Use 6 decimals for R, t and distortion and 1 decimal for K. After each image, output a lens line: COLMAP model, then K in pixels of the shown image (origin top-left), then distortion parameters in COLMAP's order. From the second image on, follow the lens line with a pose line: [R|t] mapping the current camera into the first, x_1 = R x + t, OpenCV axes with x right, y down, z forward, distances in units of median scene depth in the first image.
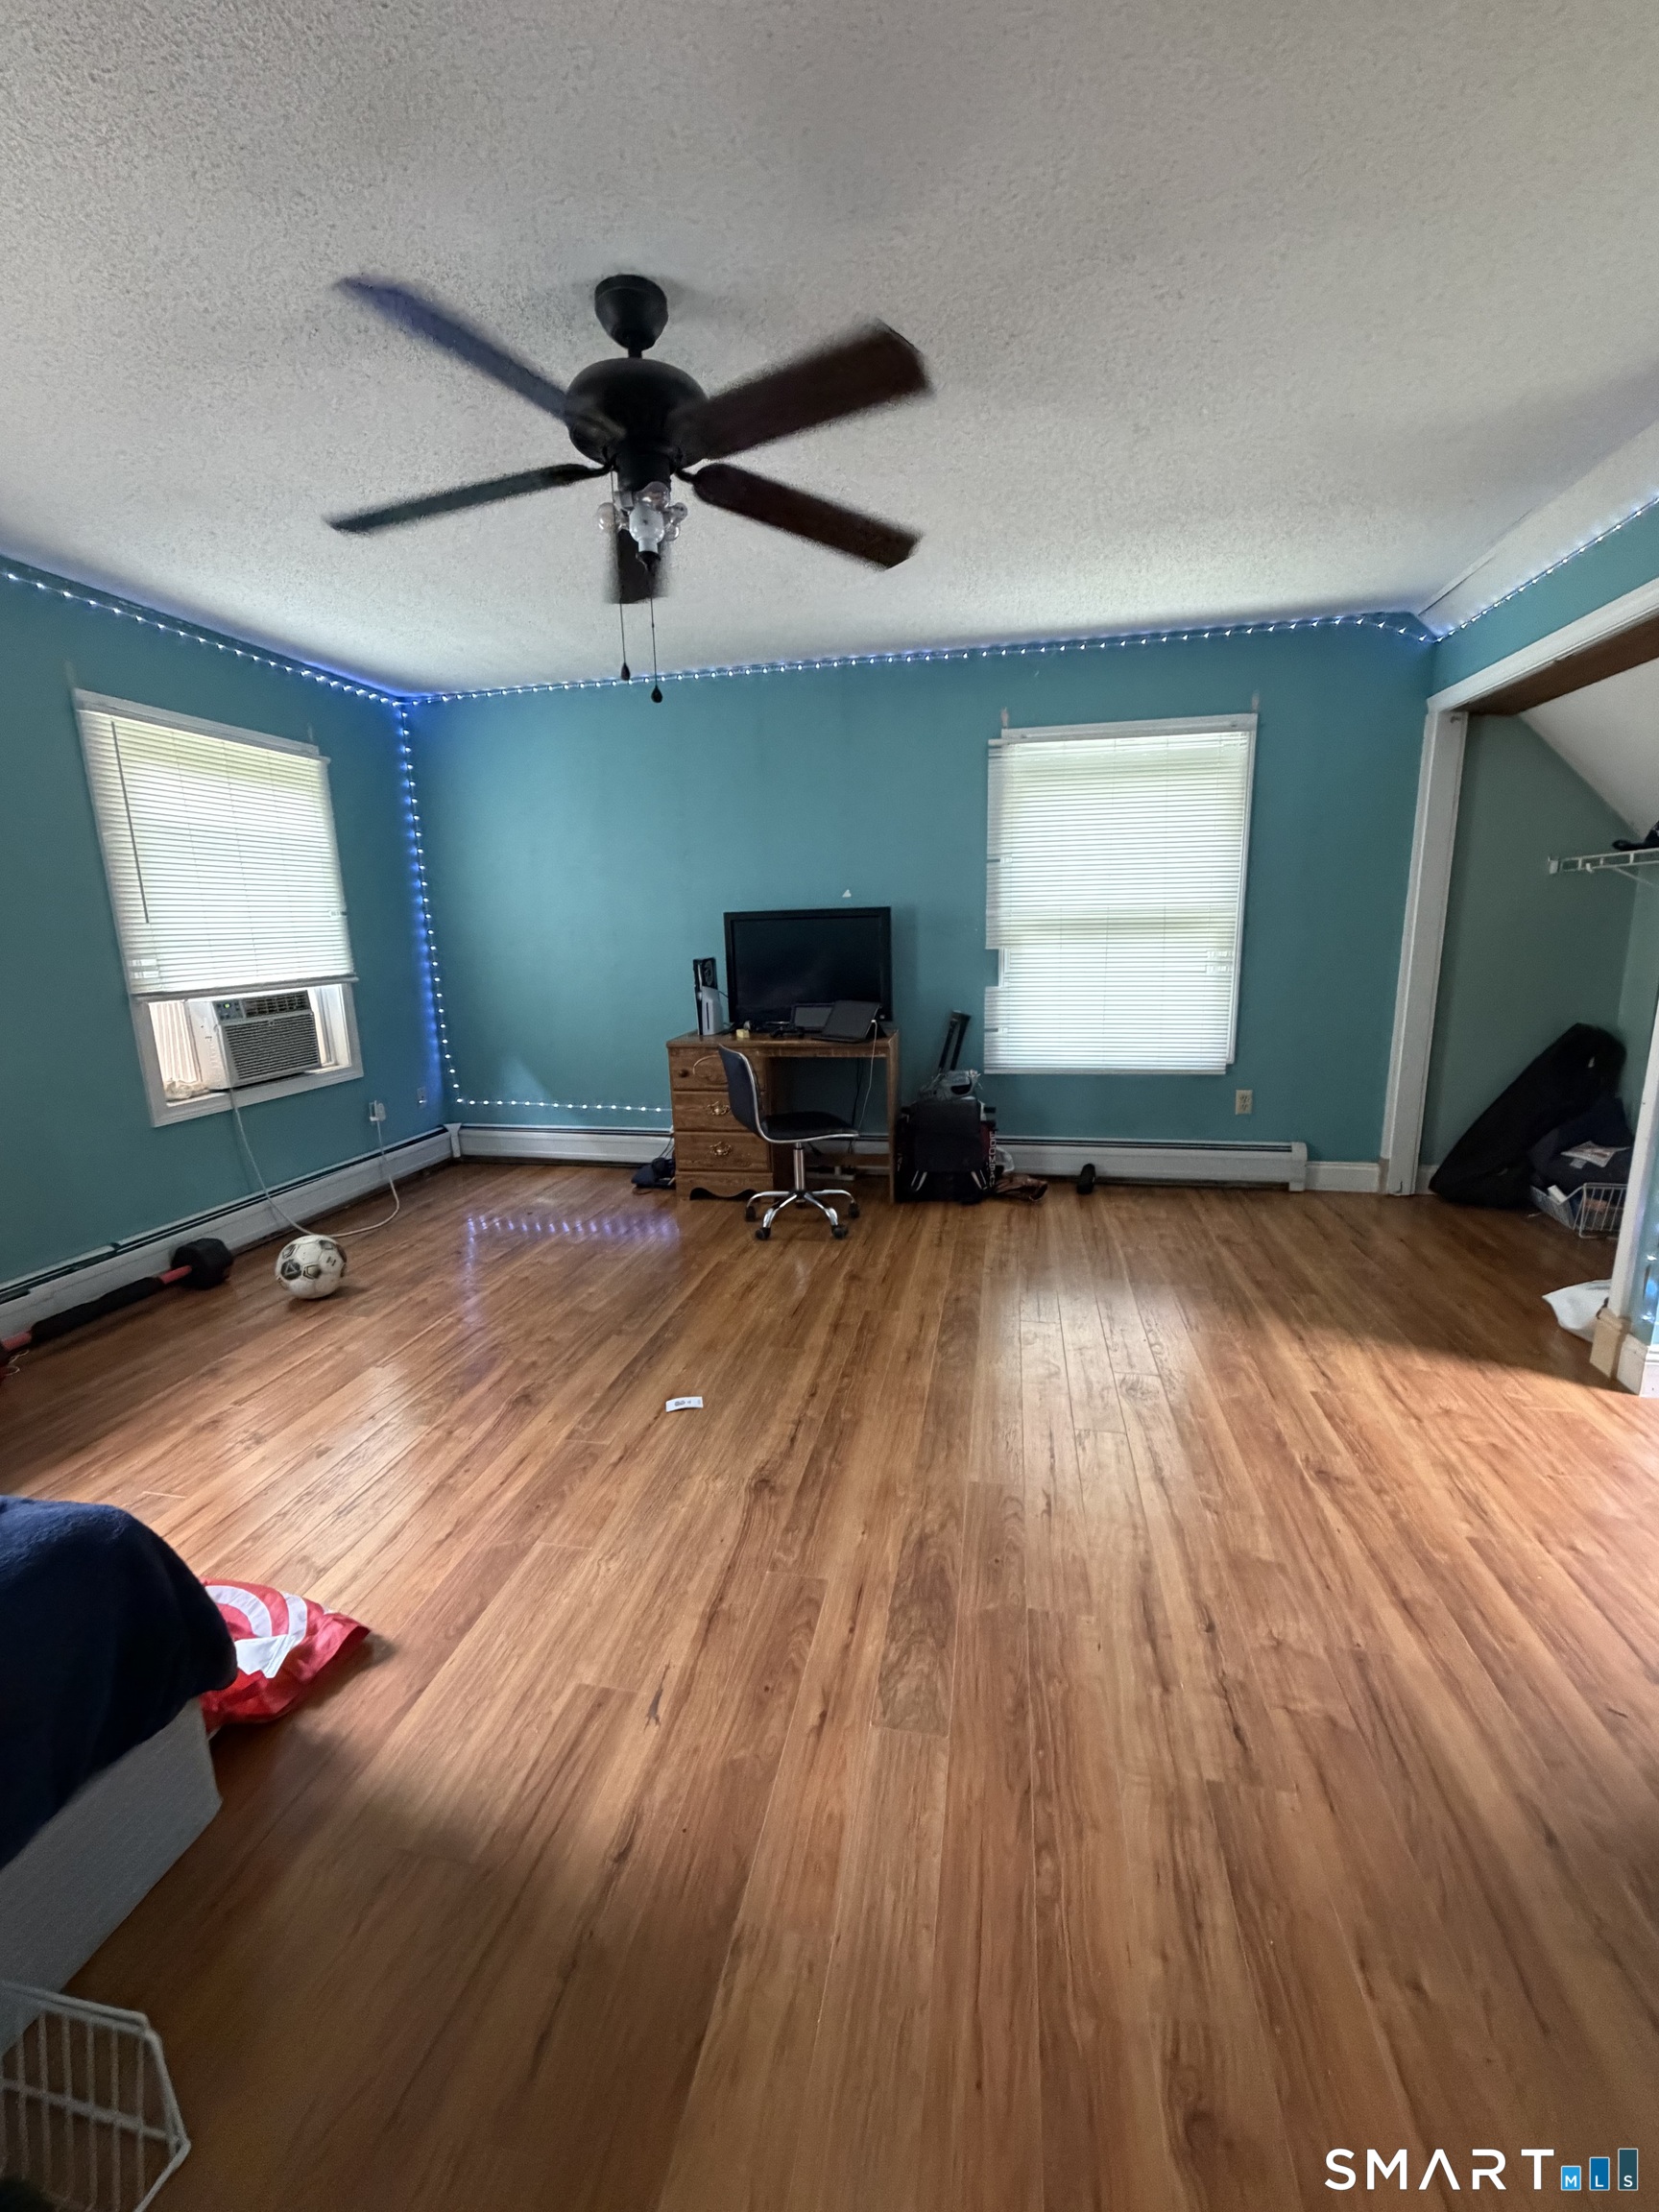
lens RADIAL K [[883.8, 0, 829.7], [0, 883.8, 1103.7], [0, 0, 1]] dist [0.000007, -0.000253]
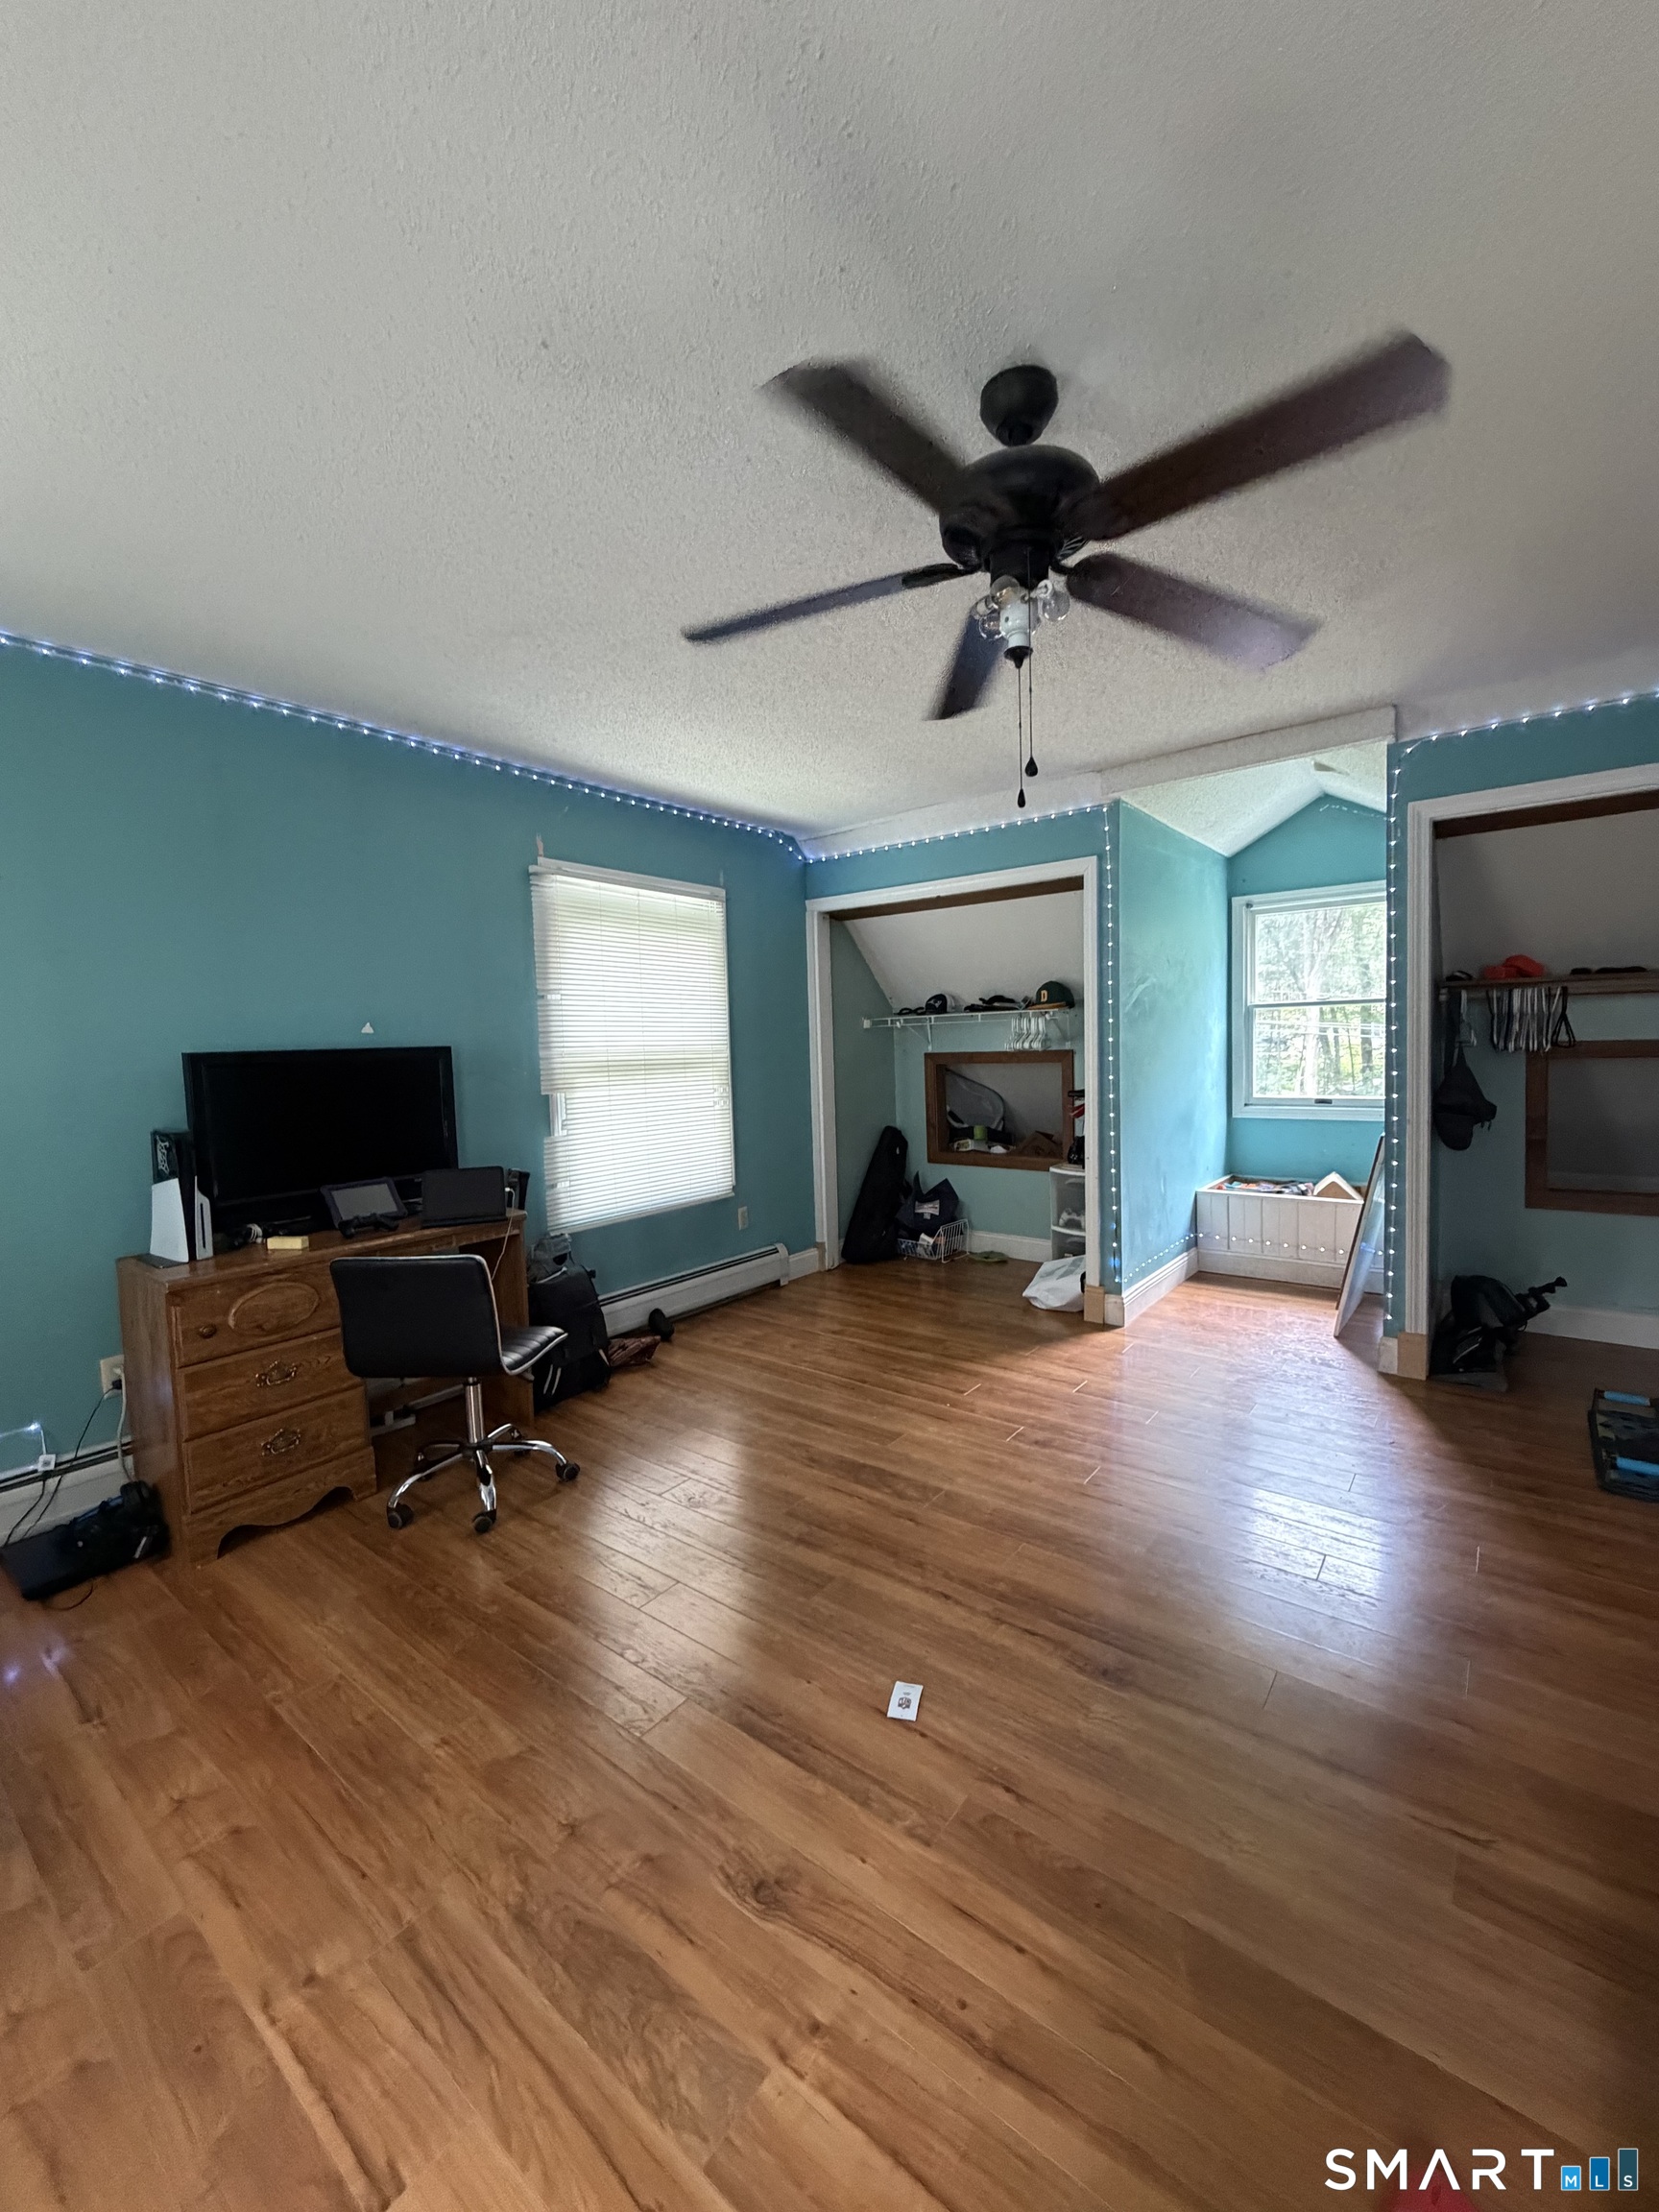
lens RADIAL K [[883.8, 0, 829.7], [0, 883.8, 1103.7], [0, 0, 1]] dist [0.000007, -0.000253]
pose [[0.445236, -0.049291, 0.894056, -0.499200], [0.194893, 0.979880, -0.043033, -0.076890], [-0.873946, 0.193405, 0.445884, 0.382103]]
